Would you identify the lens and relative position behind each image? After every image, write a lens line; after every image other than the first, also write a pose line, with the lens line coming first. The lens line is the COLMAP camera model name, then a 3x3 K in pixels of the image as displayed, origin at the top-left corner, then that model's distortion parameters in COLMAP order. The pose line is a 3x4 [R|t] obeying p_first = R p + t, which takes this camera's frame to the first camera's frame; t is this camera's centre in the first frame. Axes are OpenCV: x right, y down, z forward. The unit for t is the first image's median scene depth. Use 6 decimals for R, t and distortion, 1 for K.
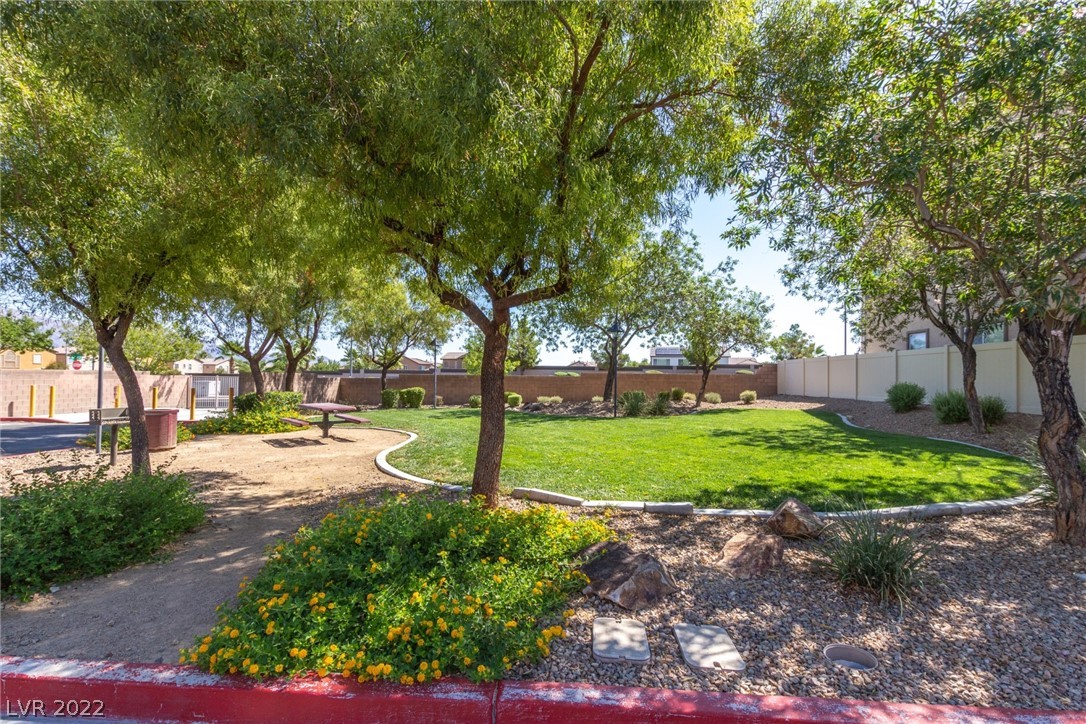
lens RADIAL K [[504.0, 0, 545.5], [0, 504.0, 360.2], [0, 0, 1]] dist [0.005186, 0.000689]
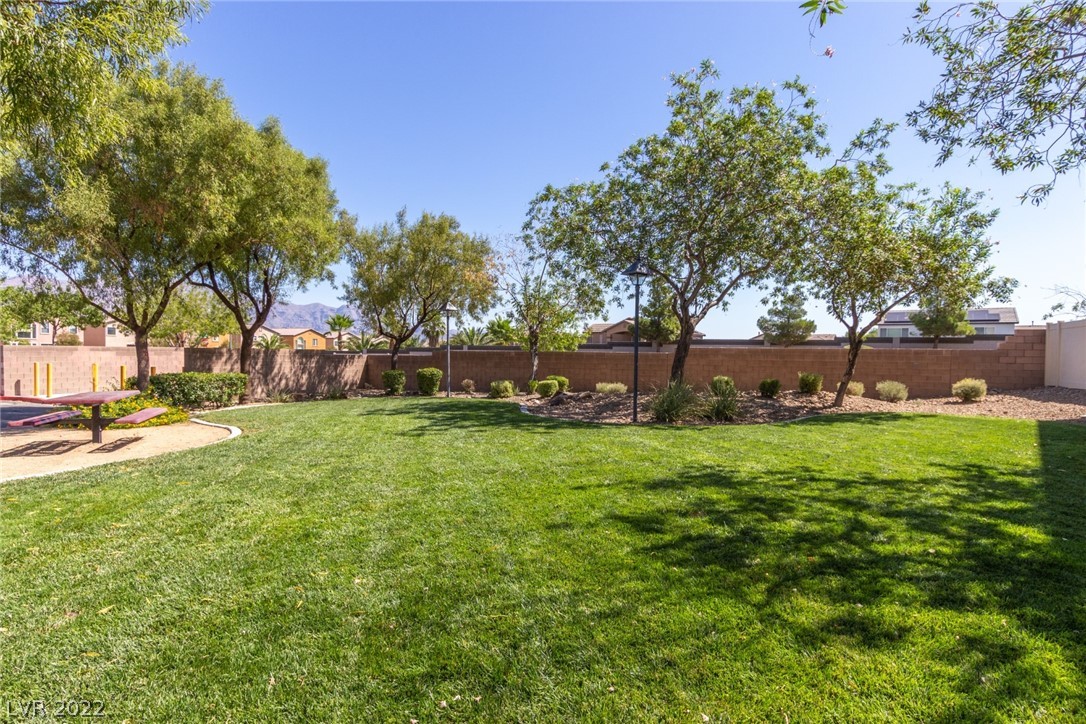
lens RADIAL K [[600.2, 0, 539.3], [0, 600.2, 366.9], [0, 0, 1]] dist [0.004536, 0.000112]
pose [[0.935974, 0.007608, -0.351987, 0.222607], [0.011040, 0.998641, 0.050941, 0.009746], [0.351896, -0.051565, 0.934618, 0.253429]]
